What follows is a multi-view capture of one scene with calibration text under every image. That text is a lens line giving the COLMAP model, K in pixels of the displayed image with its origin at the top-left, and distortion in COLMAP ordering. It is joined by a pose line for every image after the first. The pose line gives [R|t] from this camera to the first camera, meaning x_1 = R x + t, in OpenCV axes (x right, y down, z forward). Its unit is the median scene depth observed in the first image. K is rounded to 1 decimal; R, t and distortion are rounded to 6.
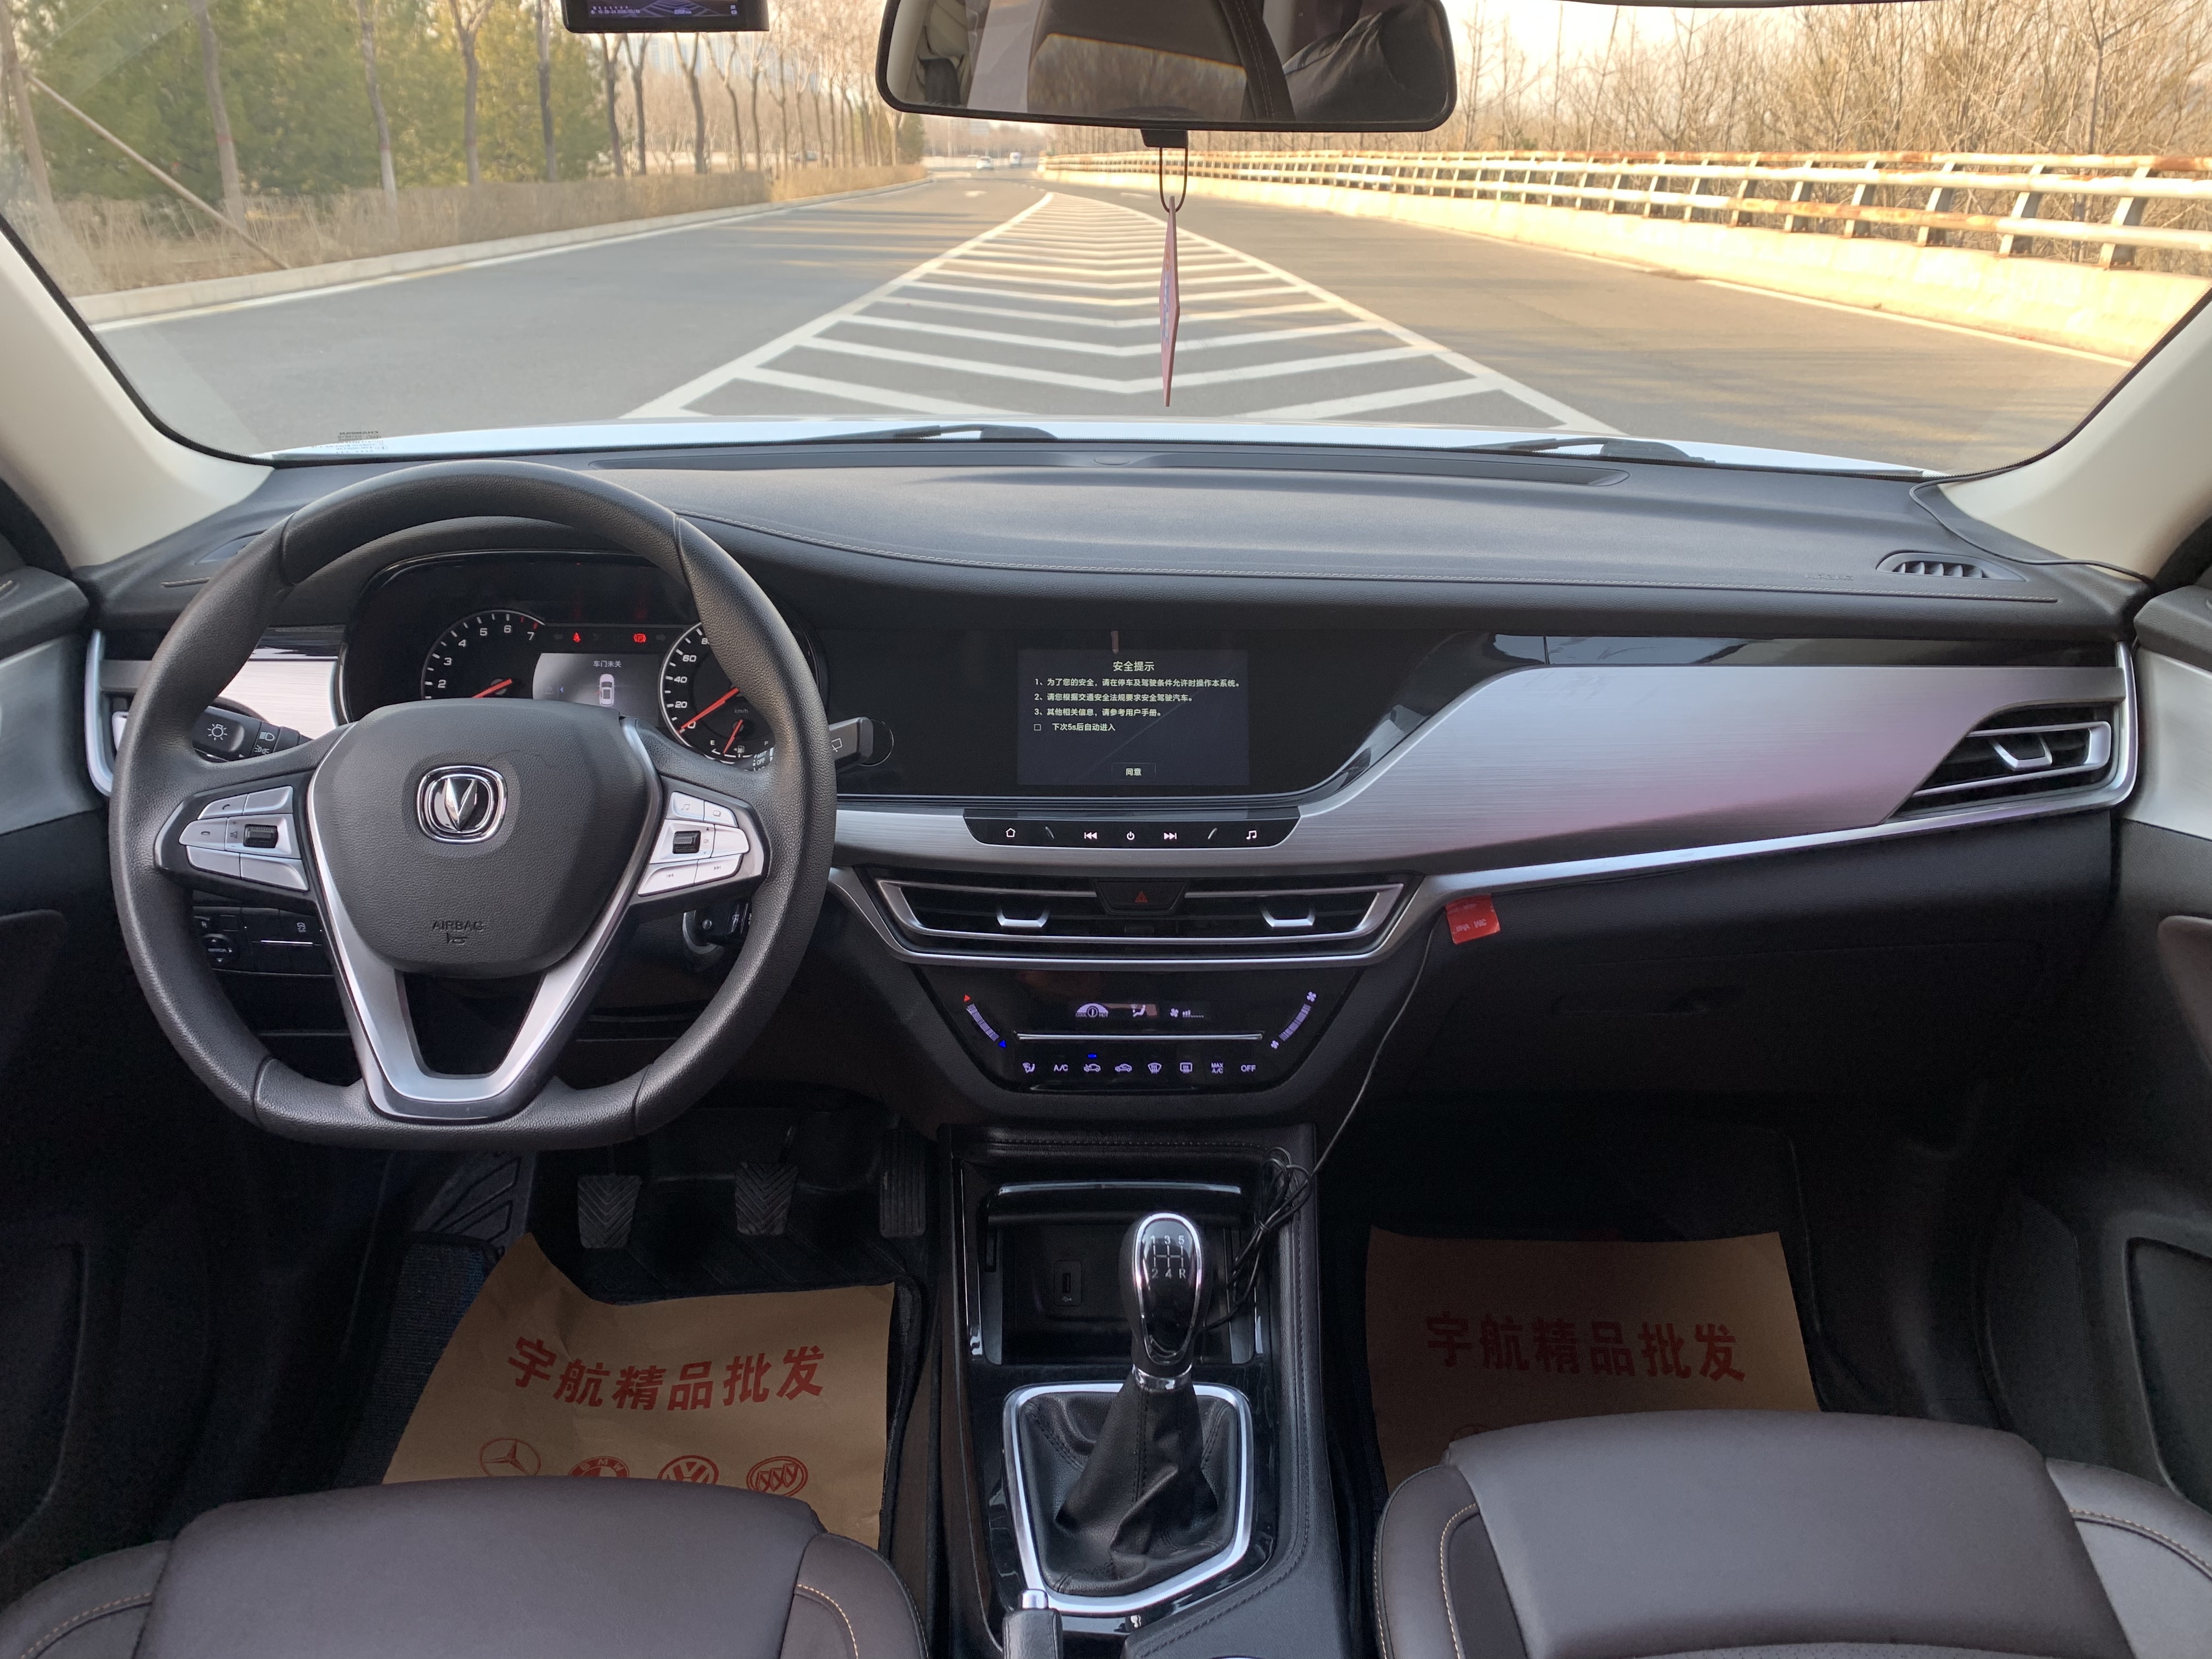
lens RADIAL K [[1681.6, 0, 1106.0], [0, 1681.6, 829.5], [0, 0, 1]] dist [0.014401, -0.040985]
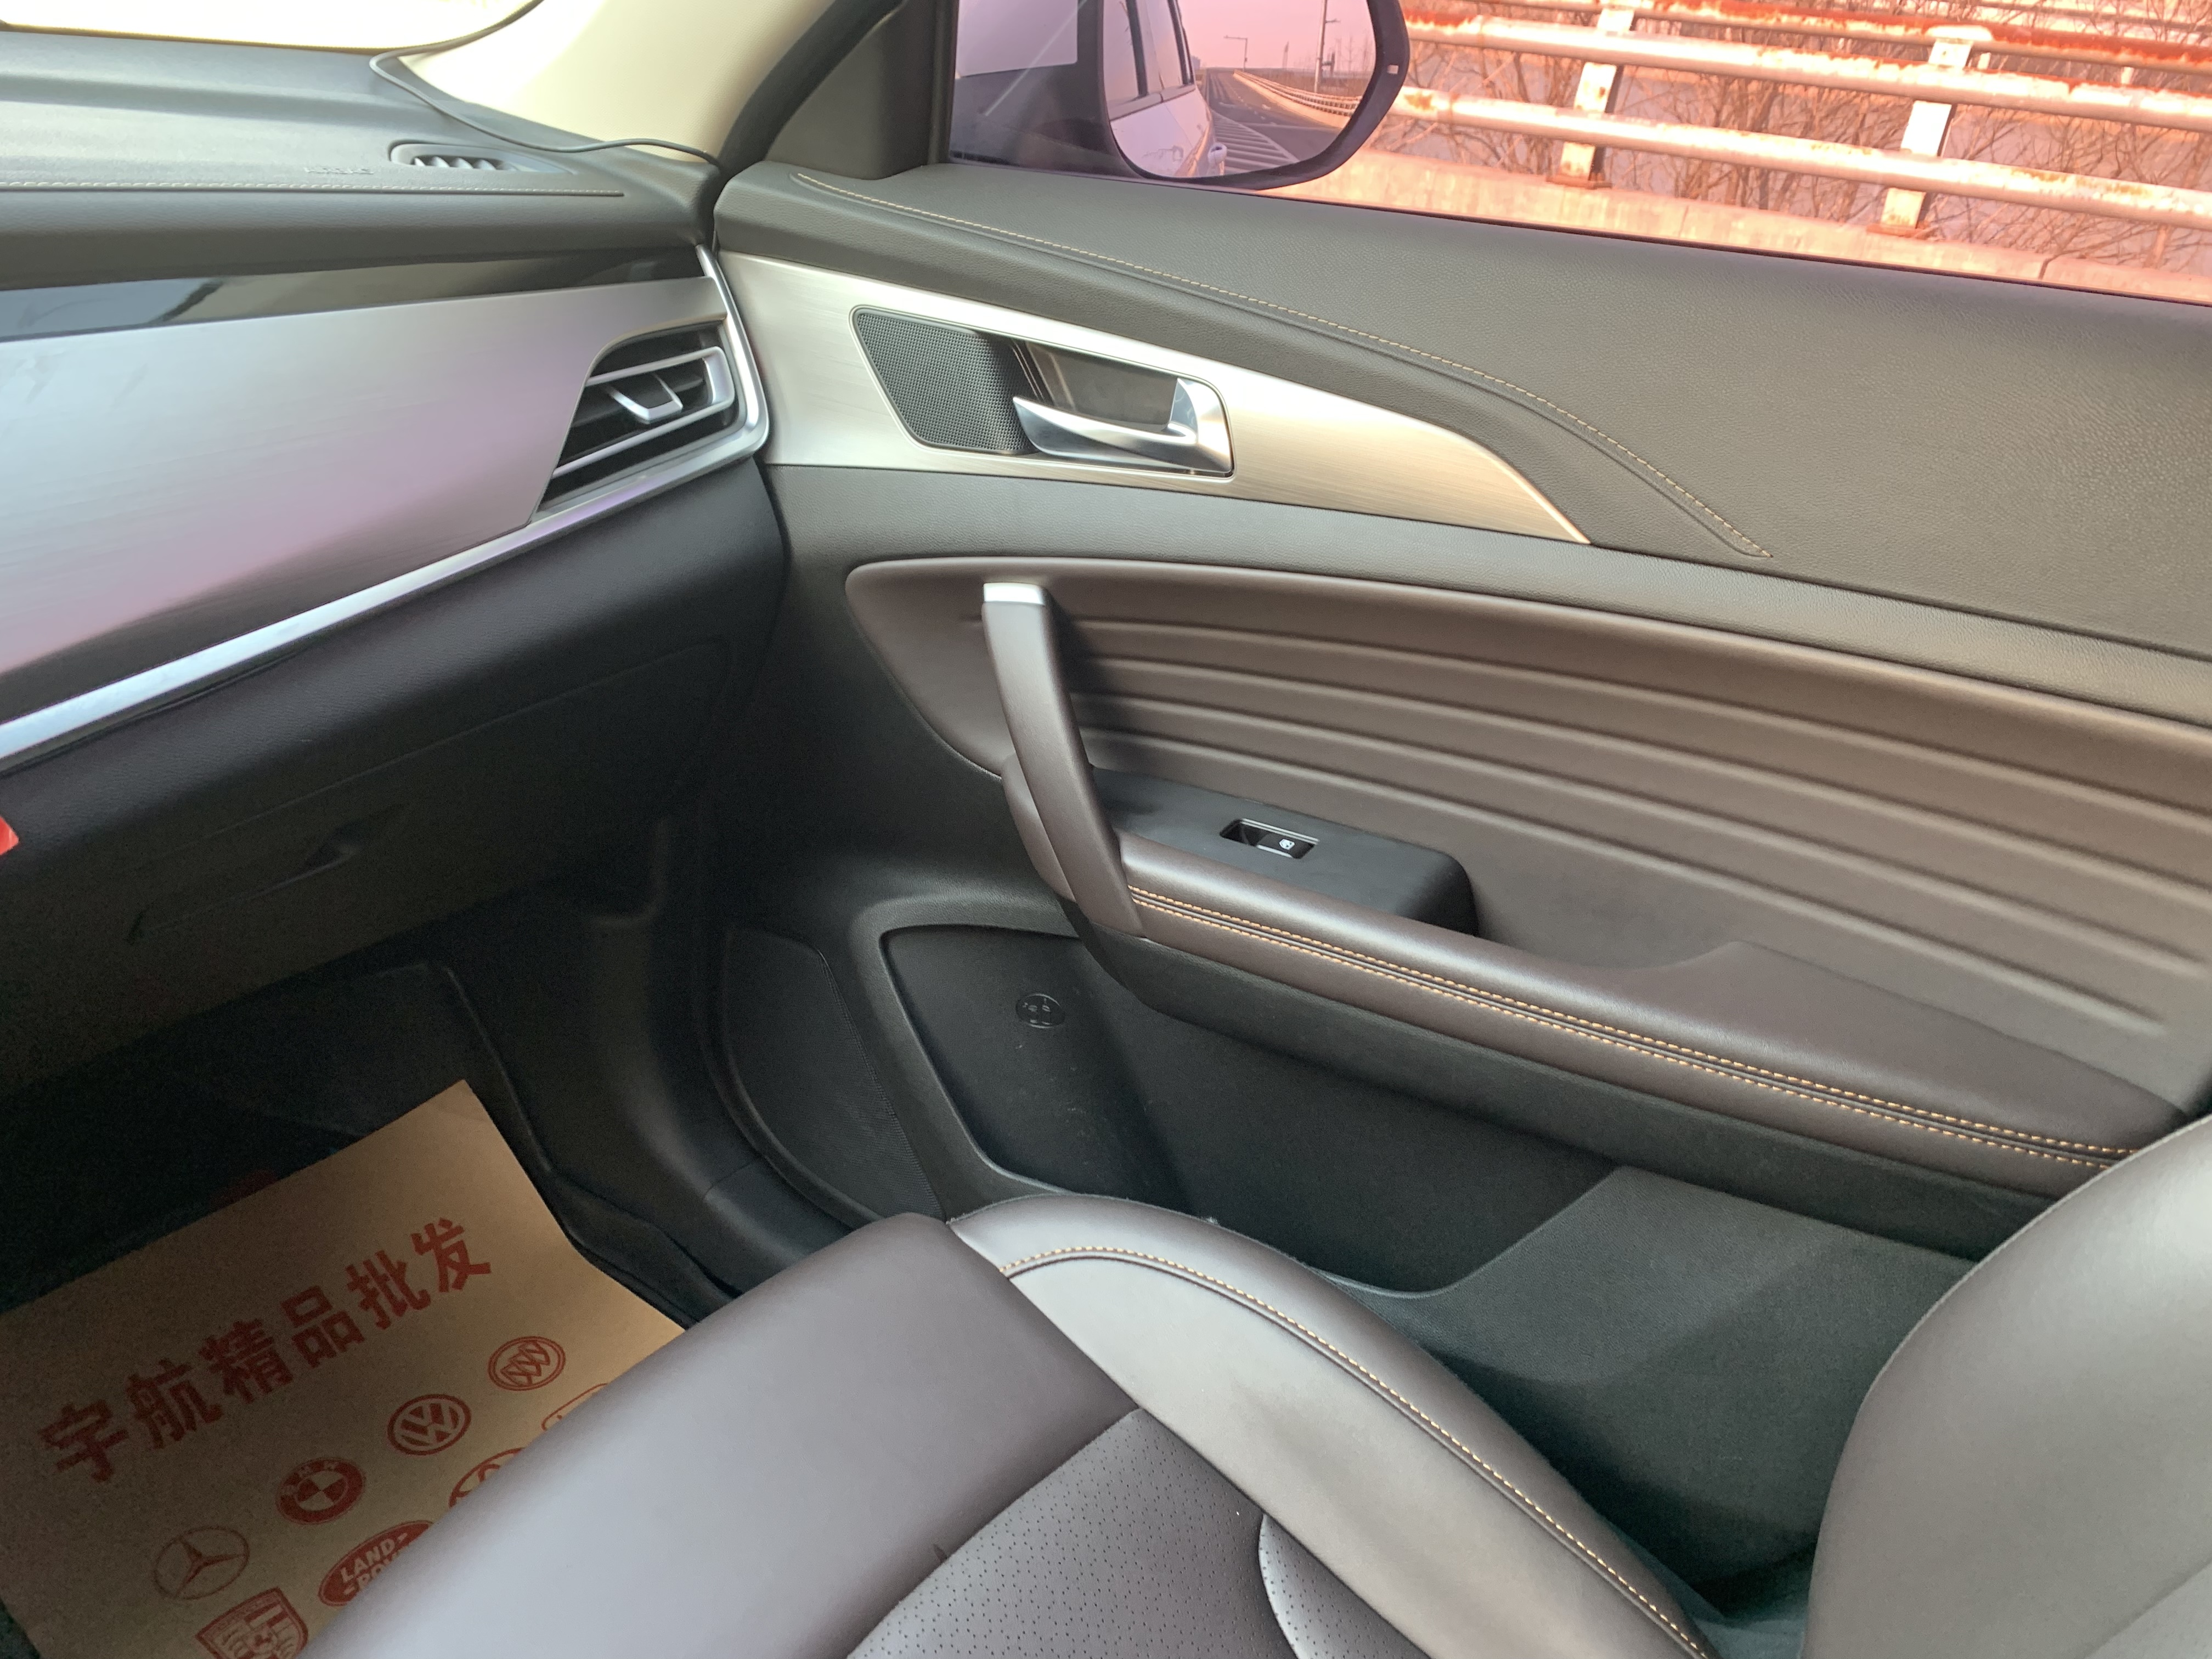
lens RADIAL K [[1681.6, 0, 1106.0], [0, 1681.6, 829.5], [0, 0, 1]] dist [0.014401, -0.040985]
pose [[0.593330, -0.319065, 0.739025, 0.039424], [0.209724, 0.947655, 0.240760, -0.000704], [-0.777159, 0.012141, 0.629187, 0.356857]]
